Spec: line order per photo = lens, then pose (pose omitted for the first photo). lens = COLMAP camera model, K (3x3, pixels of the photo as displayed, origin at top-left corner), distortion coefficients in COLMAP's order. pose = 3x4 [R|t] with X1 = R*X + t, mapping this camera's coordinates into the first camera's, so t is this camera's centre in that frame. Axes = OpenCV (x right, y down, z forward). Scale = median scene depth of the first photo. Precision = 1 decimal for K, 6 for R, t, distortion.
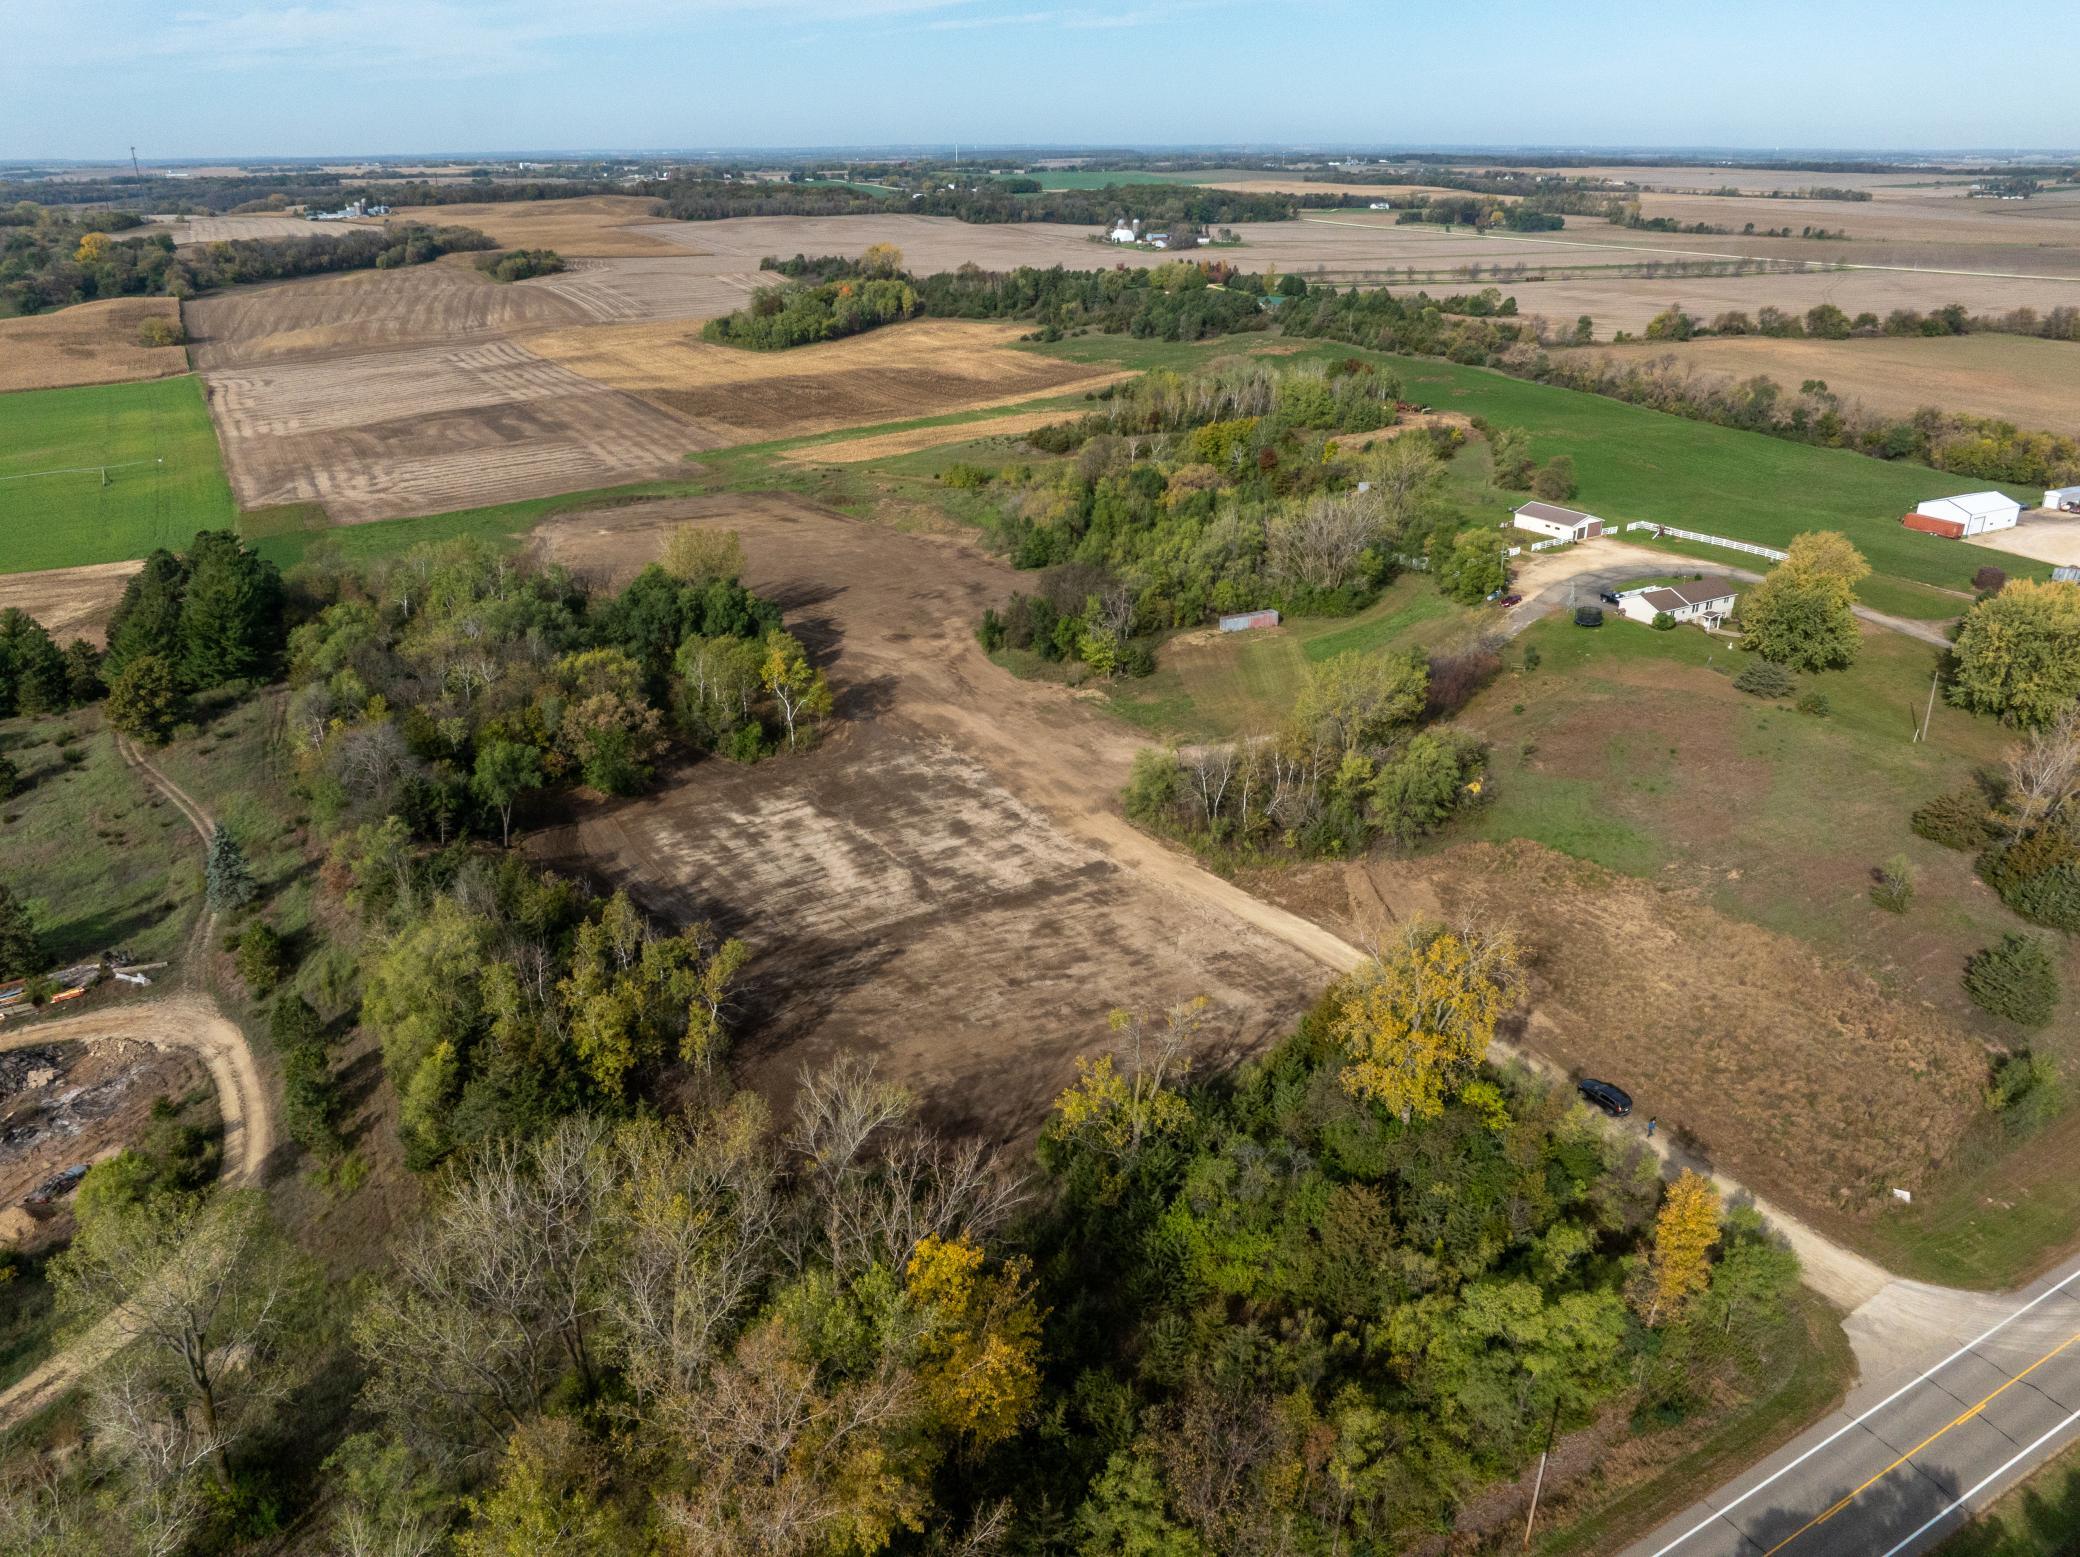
lens RADIAL K [[1462.8, 0, 1047.5], [0, 1462.8, 779.9], [0, 0, 1]] dist [-0.035006, -0.003823]
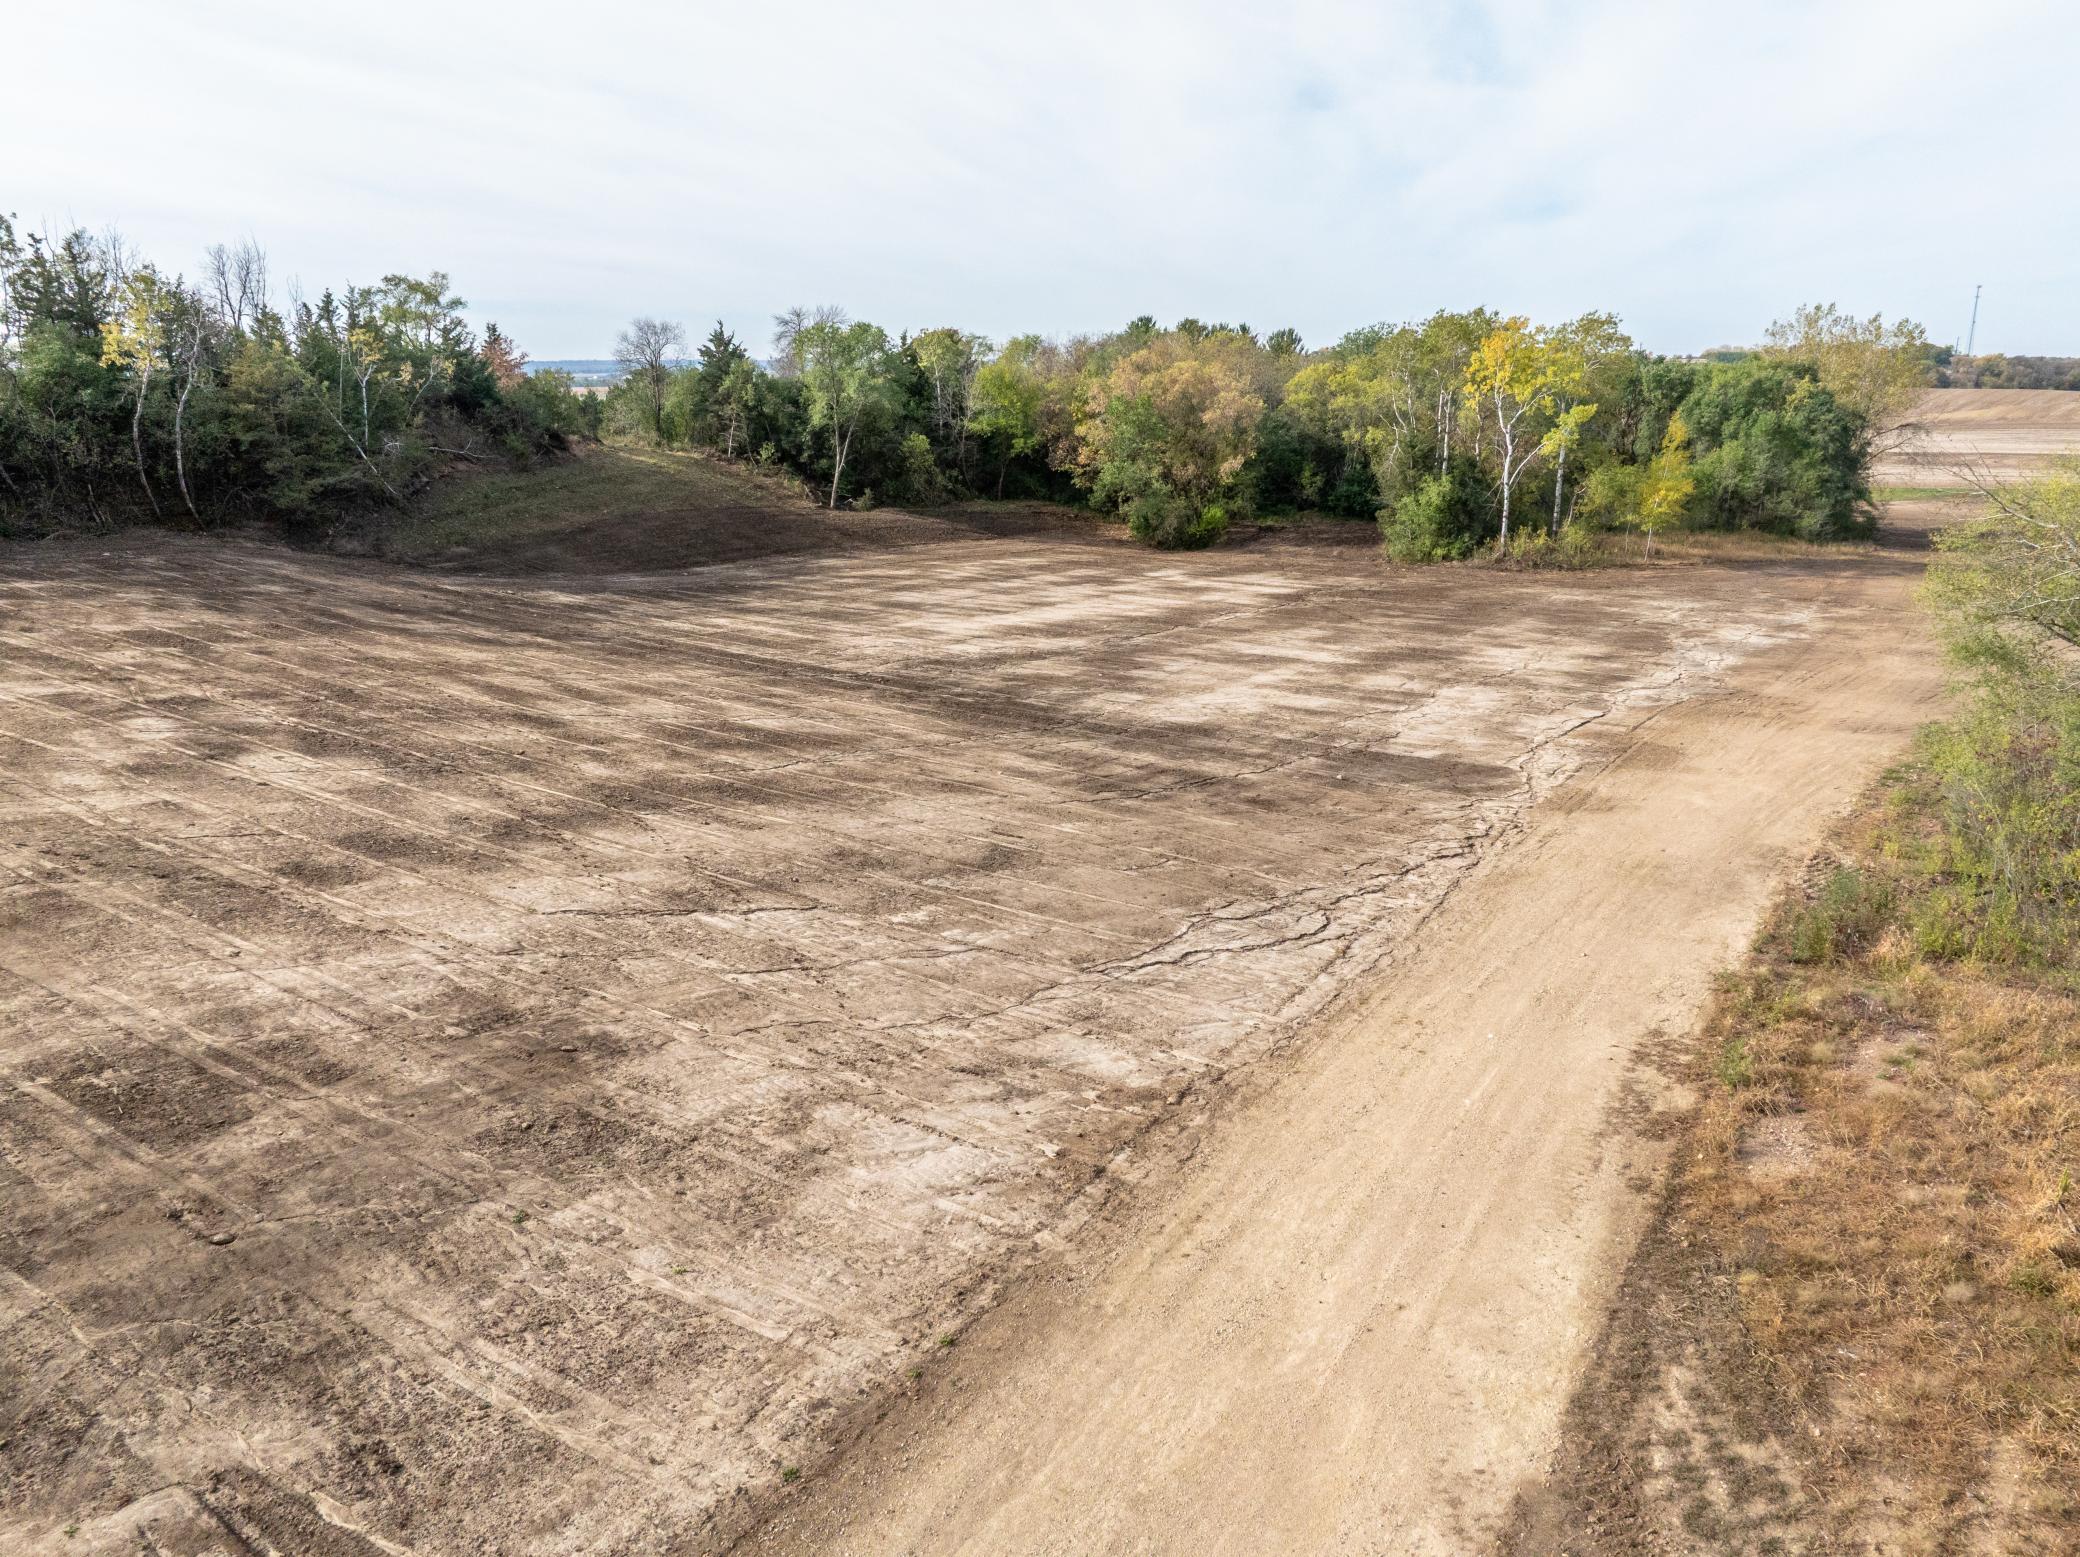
lens RADIAL K [[1462.8, 0, 1037.1], [0, 1462.8, 792.3], [0, 0, 1]] dist [-0.035006, -0.003823]
pose [[0.418068, 0.261376, -0.870001, 0.171119], [-0.364940, 0.925356, 0.102640, 0.051832], [0.831888, 0.274588, 0.482249, 0.693656]]
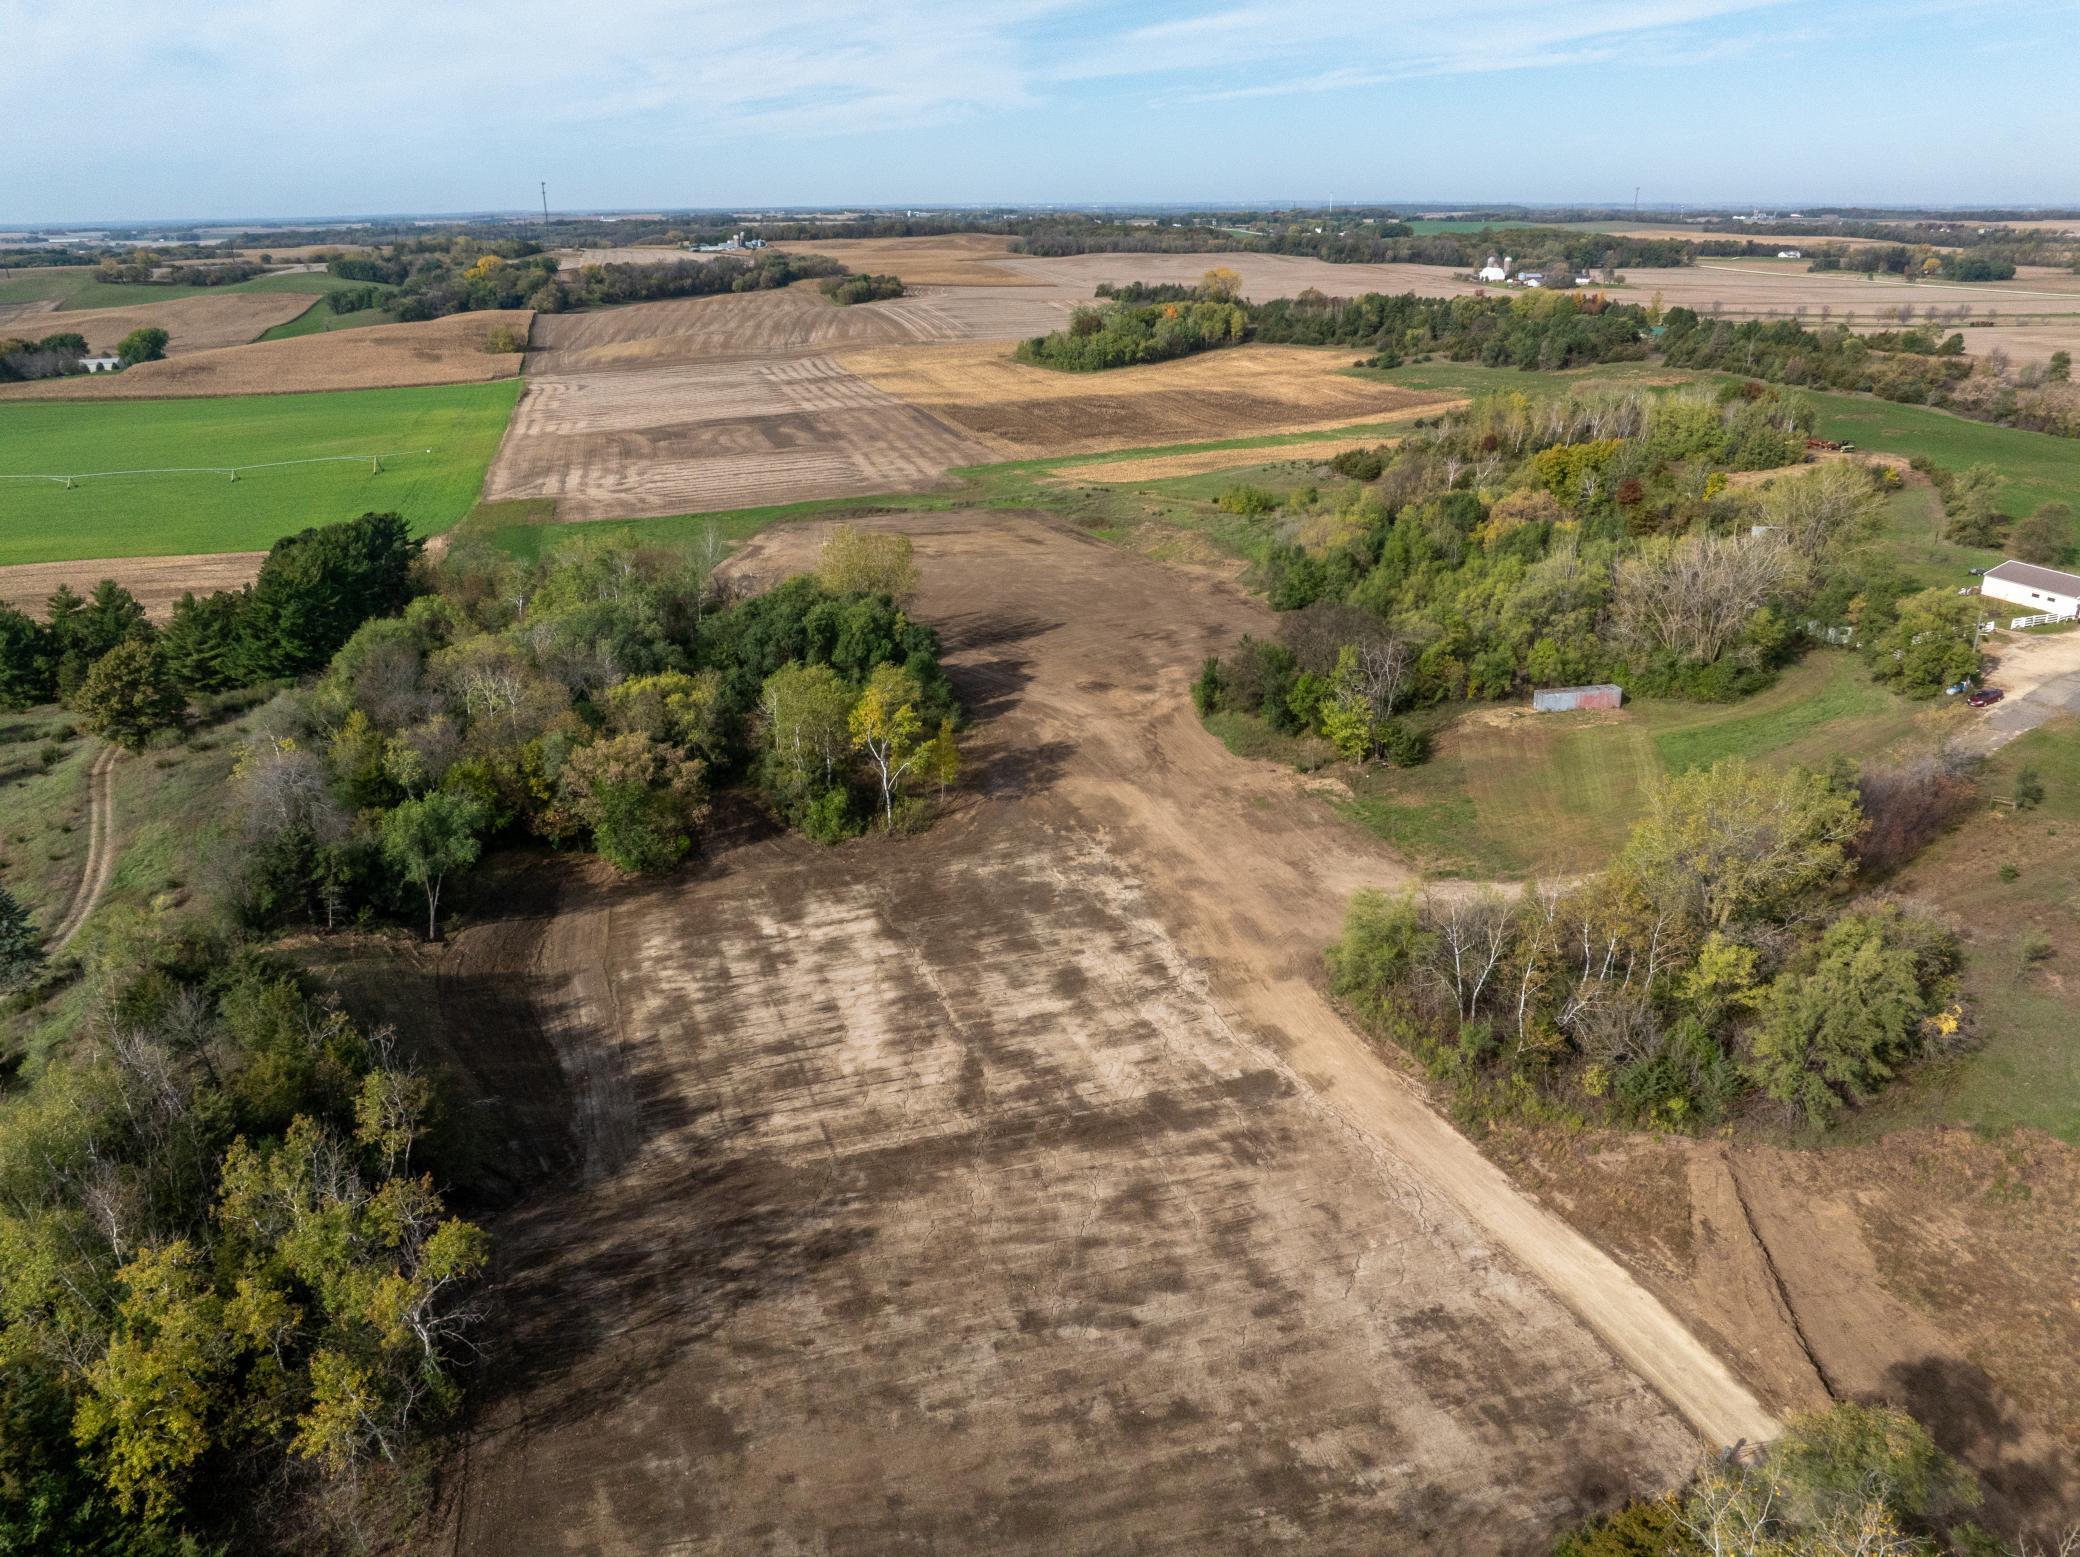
lens RADIAL K [[1462.8, 0, 1045.3], [0, 1462.8, 777.2], [0, 0, 1]] dist [-0.035006, -0.003823]
pose [[0.970847, 0.085142, -0.224071, 0.060225], [-0.093033, 0.995352, -0.024878, -0.036040], [0.220911, 0.044999, 0.974255, 0.315381]]
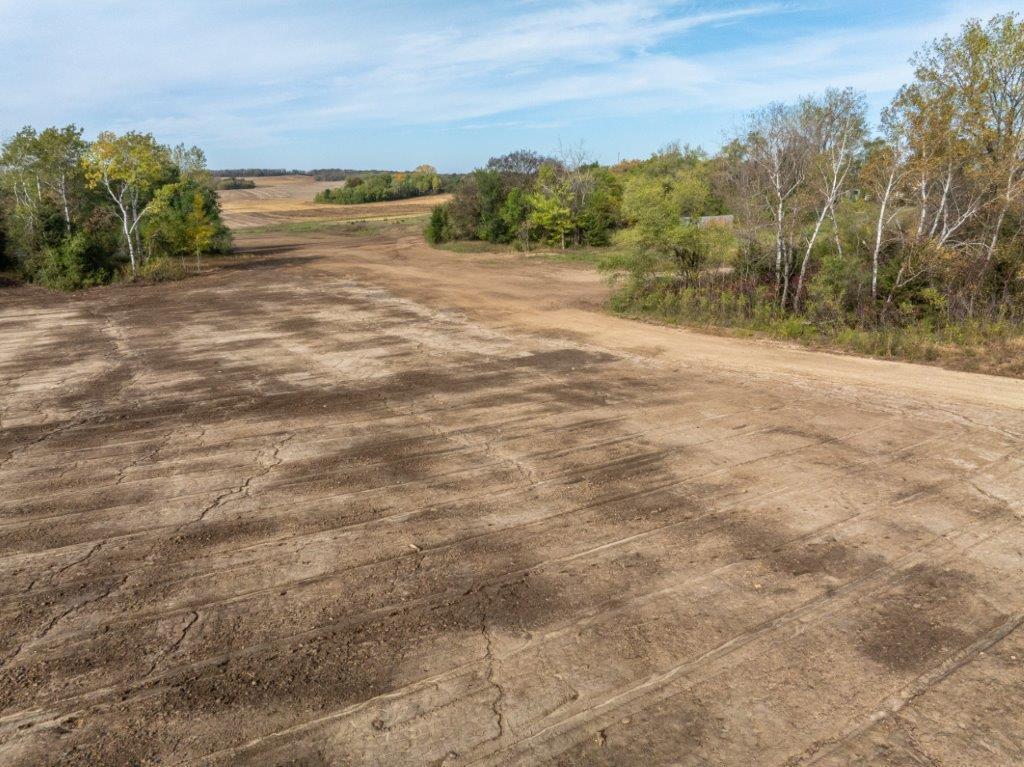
lens RADIAL K [[720.1, 0, 512.6], [0, 720.1, 383.7], [0, 0, 1]] dist [-0.035006, -0.003823]
pose [[0.999939, 0.006490, -0.008916, 0.018130], [-0.007649, 0.990586, -0.136681, 0.079045], [0.007945, 0.136741, 0.990575, 0.660846]]
